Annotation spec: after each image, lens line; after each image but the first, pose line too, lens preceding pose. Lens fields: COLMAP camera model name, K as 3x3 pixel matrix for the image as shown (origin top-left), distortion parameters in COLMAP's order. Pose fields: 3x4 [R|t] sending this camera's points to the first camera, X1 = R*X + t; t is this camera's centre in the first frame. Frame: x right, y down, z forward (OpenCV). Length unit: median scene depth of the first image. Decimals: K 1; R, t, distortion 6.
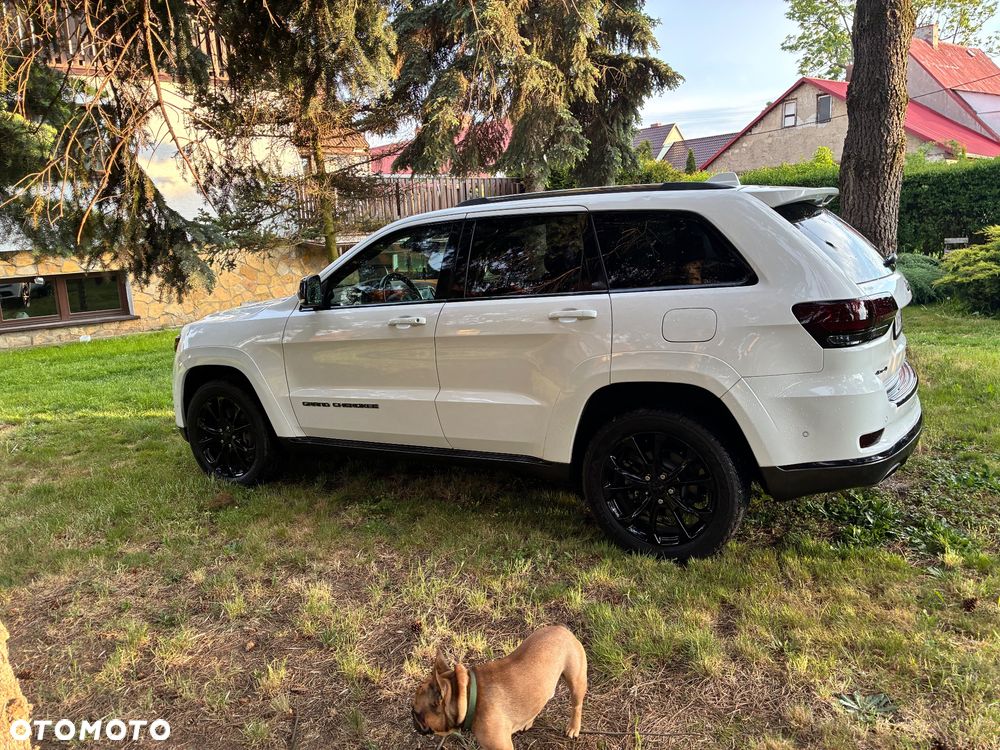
lens RADIAL K [[751.3, 0, 502.1], [0, 751.3, 375.4], [0, 0, 1]] dist [0.060096, -0.078014]
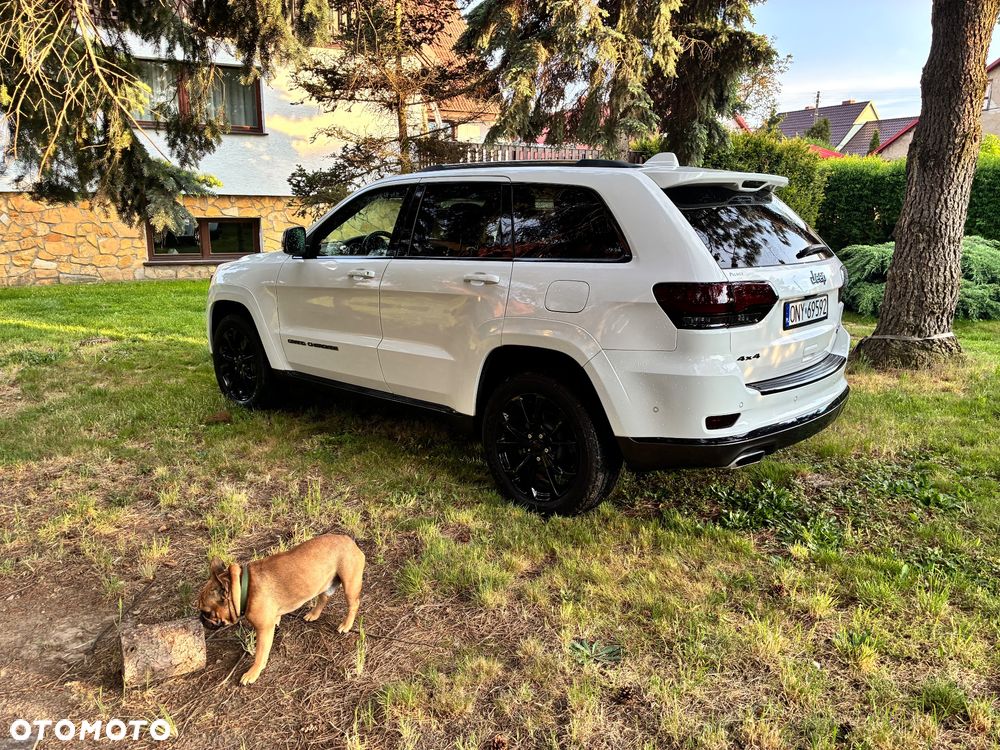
lens RADIAL K [[751.3, 0, 501.9], [0, 751.3, 375.8], [0, 0, 1]] dist [0.060096, -0.078014]
pose [[0.973181, 0.110408, -0.201816, 0.316204], [-0.102837, 0.993556, 0.047654, 0.003248], [0.205776, -0.025622, 0.978264, -0.044356]]
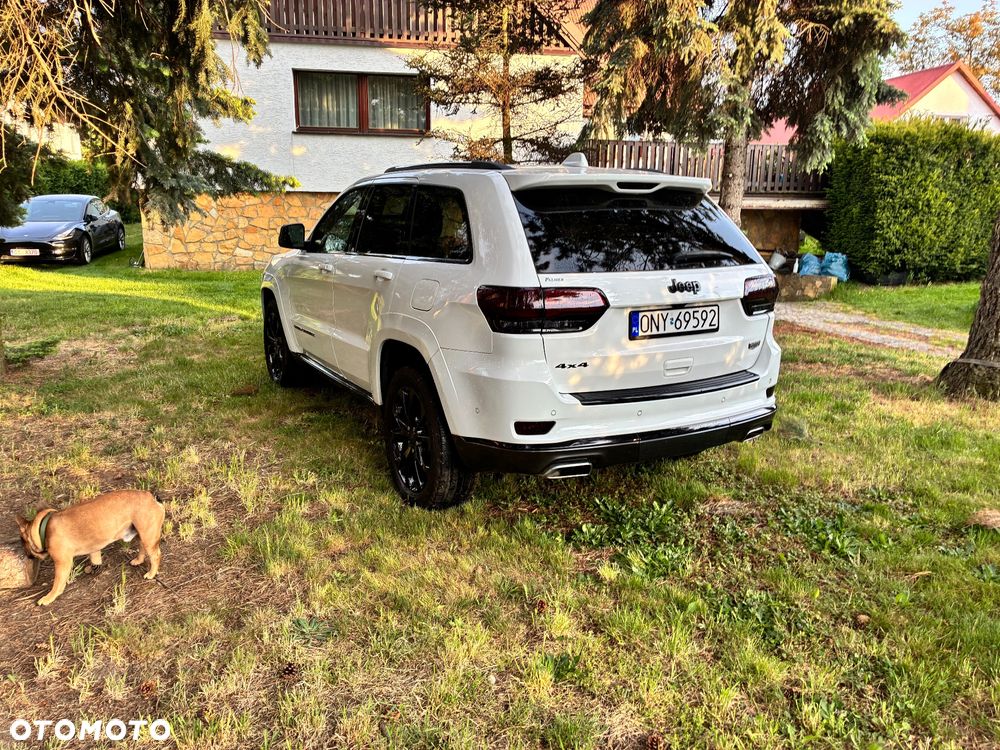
lens RADIAL K [[751.3, 0, 499.6], [0, 751.3, 370.2], [0, 0, 1]] dist [0.060096, -0.078014]
pose [[0.858129, 0.176515, -0.482139, 0.728534], [-0.154944, 0.984296, 0.084584, -0.055445], [0.489497, 0.002121, 0.872002, 0.086955]]
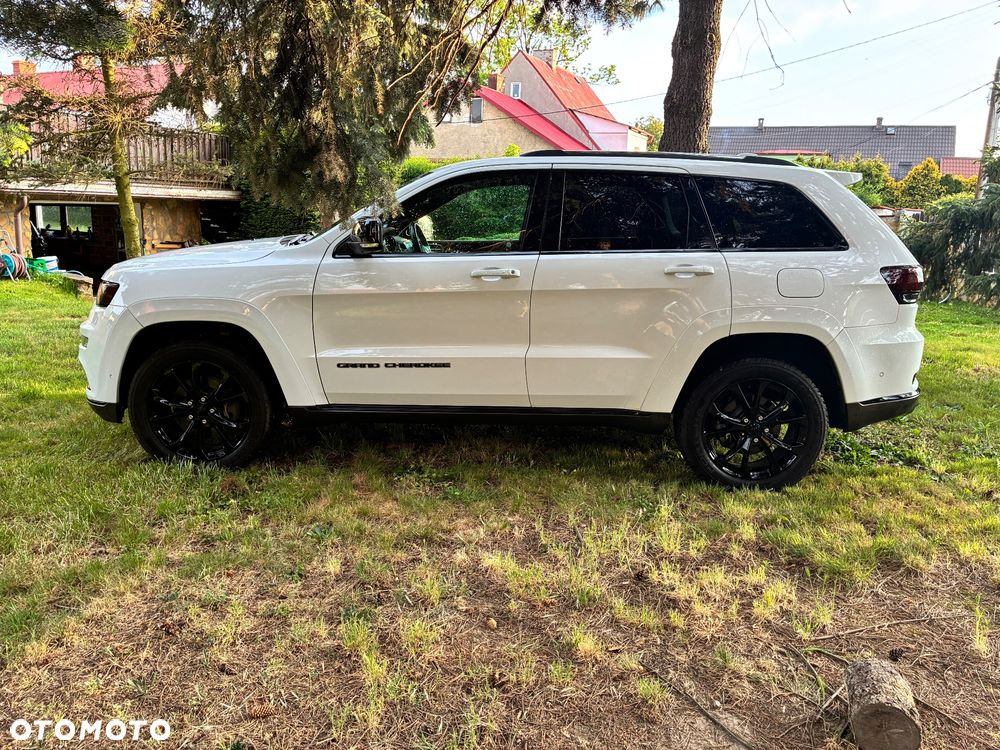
lens RADIAL K [[751.3, 0, 498.8], [0, 751.3, 377.6], [0, 0, 1]] dist [0.060096, -0.078014]
pose [[0.877071, -0.023032, 0.479809, -0.583054], [0.011205, 0.999559, 0.027498, 0.033465], [-0.480230, -0.018741, 0.876942, 0.171349]]
